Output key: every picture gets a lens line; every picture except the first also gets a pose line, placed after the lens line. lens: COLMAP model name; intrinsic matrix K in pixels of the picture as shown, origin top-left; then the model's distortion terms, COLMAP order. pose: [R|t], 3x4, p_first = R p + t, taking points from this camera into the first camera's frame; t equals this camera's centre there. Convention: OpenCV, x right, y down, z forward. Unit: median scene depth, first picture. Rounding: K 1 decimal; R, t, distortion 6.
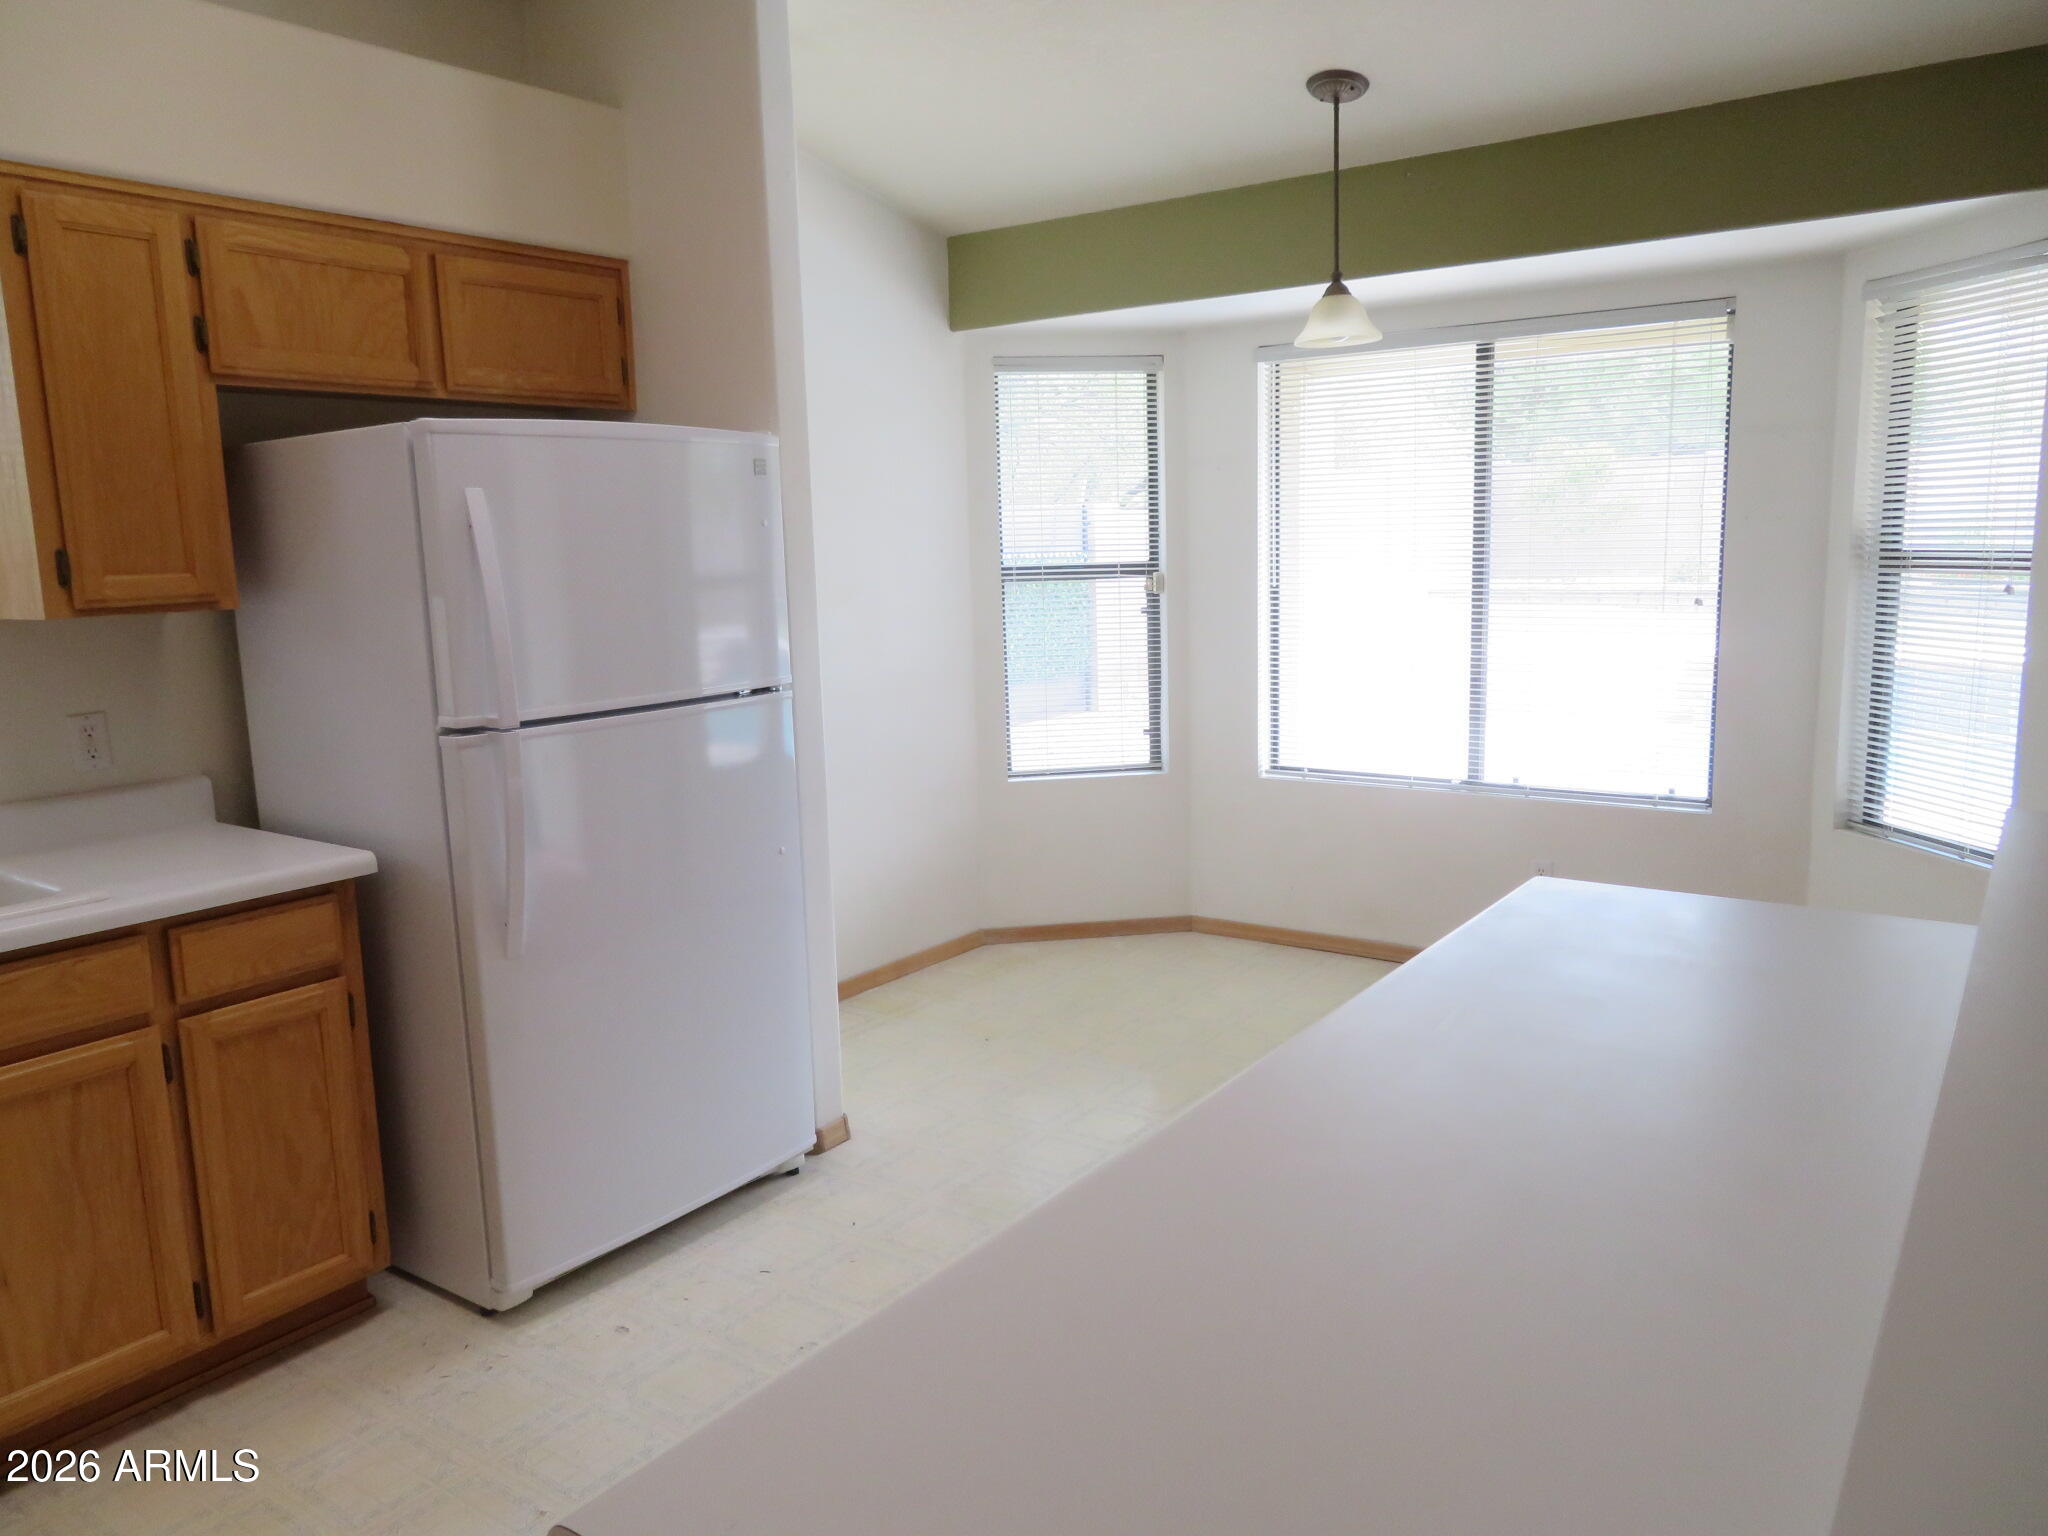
lens RADIAL K [[1469.9, 0, 1024.0], [0, 1469.9, 768.0], [0, 0, 1]] dist [-0.009565, 0.001772]
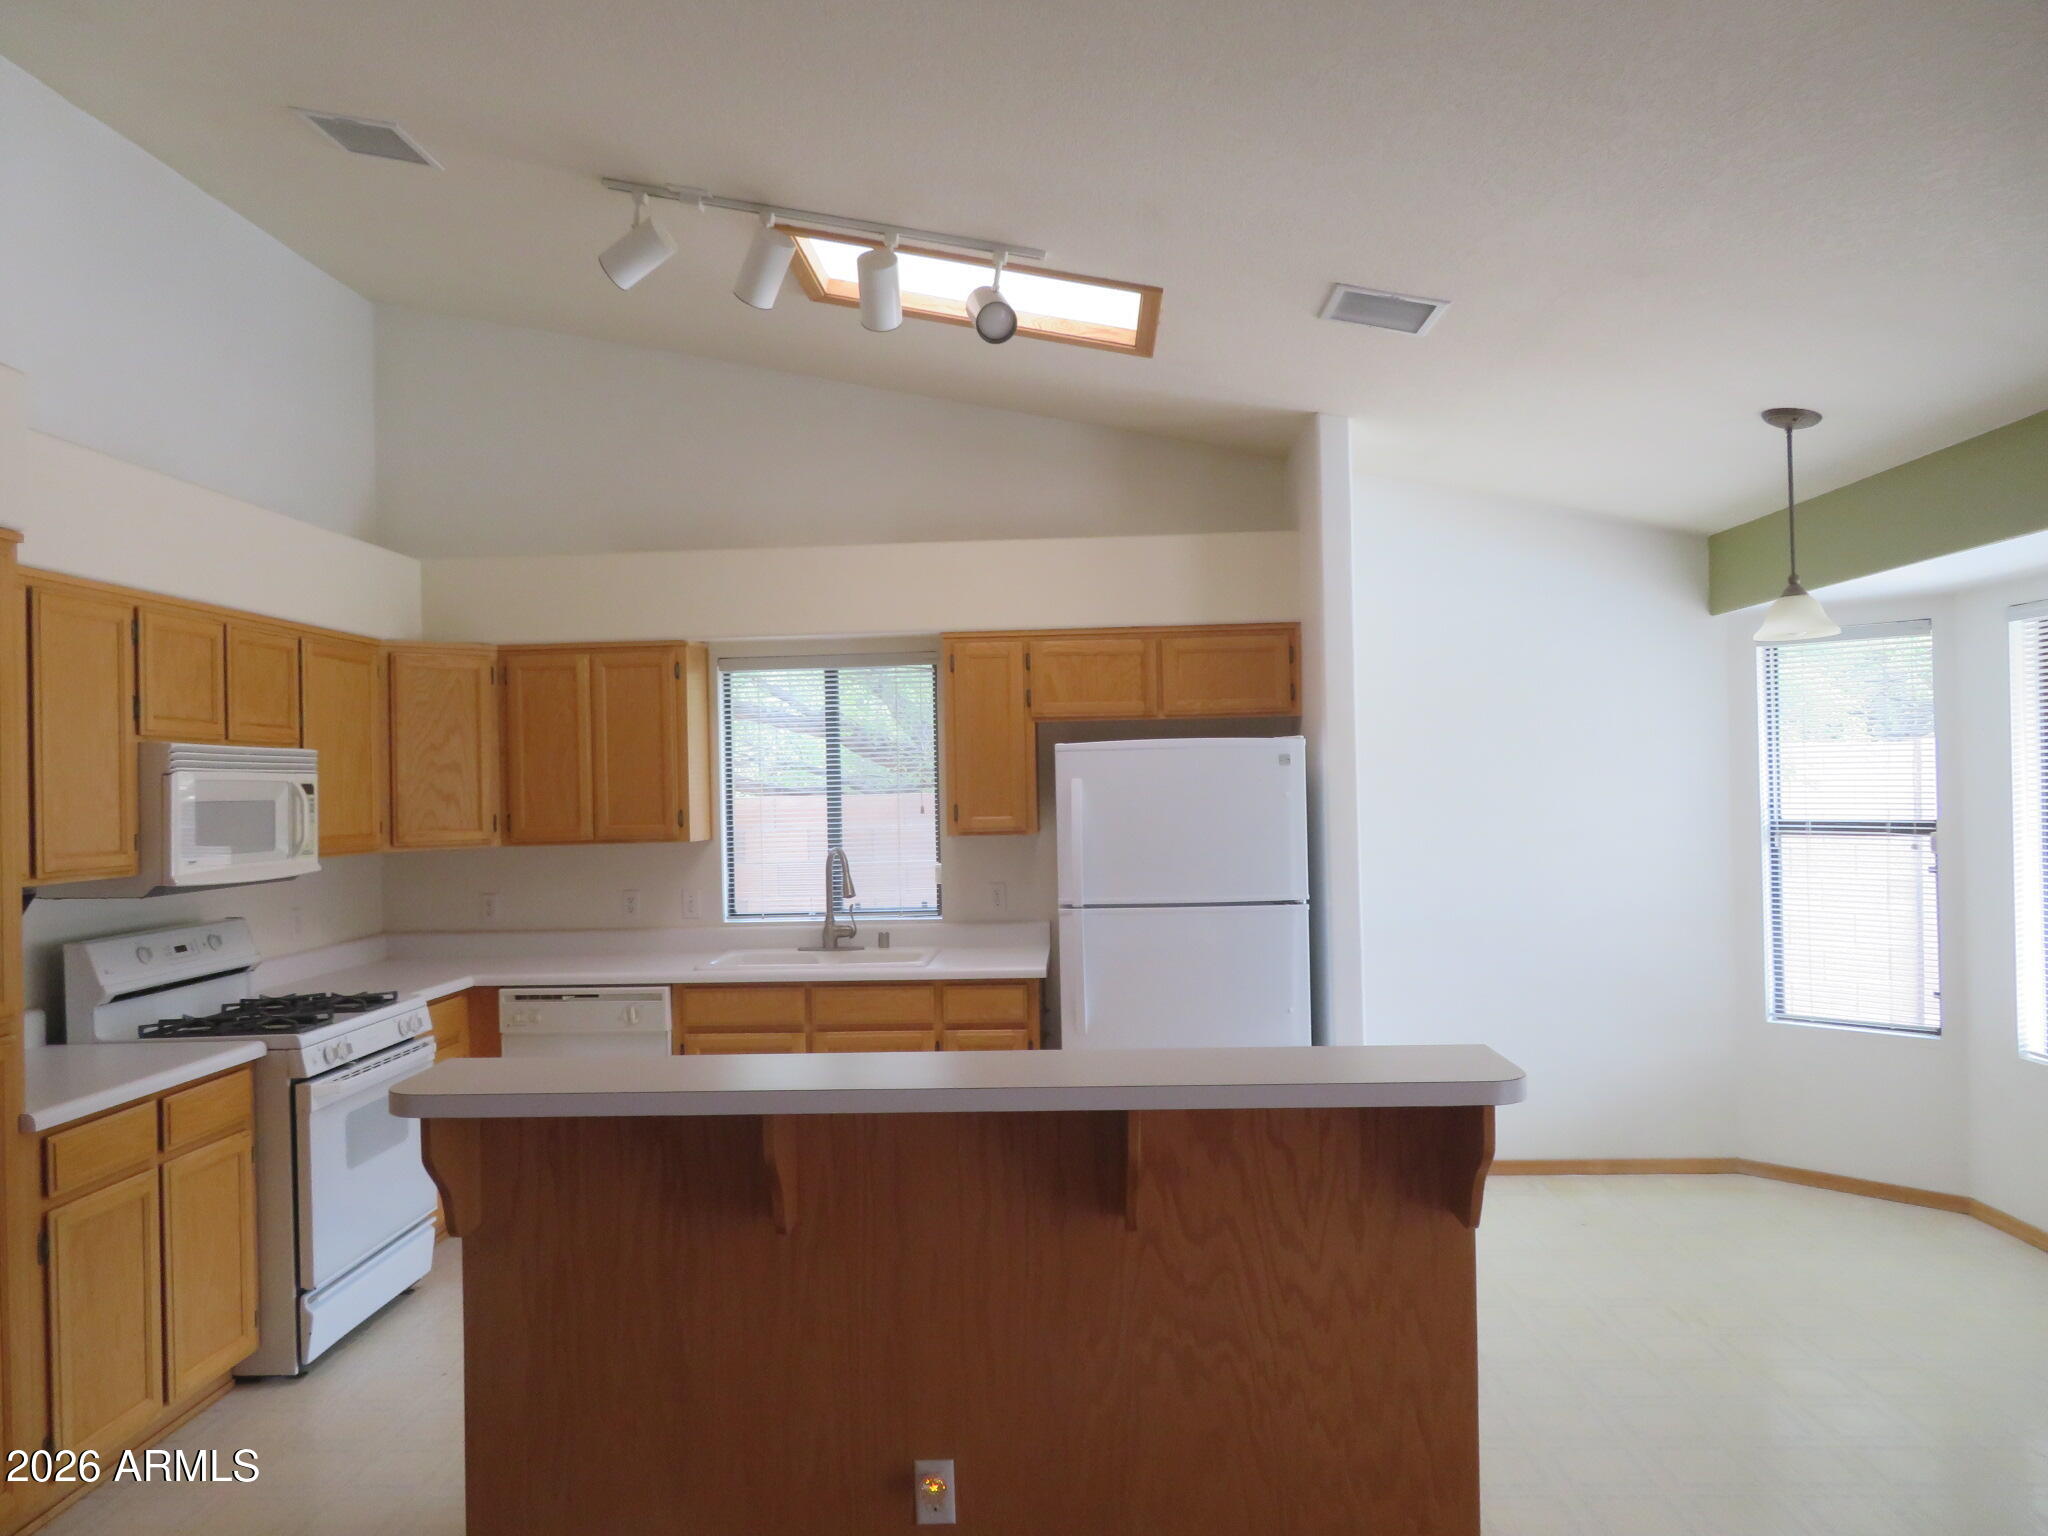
lens RADIAL K [[1469.9, 0, 1024.0], [0, 1469.9, 768.0], [0, 0, 1]] dist [-0.009565, 0.001772]
pose [[0.539943, 0.011464, -0.841624, 1.007258], [-0.124781, 0.989949, -0.066568, -0.059211], [0.832401, 0.140961, 0.535946, -0.064840]]
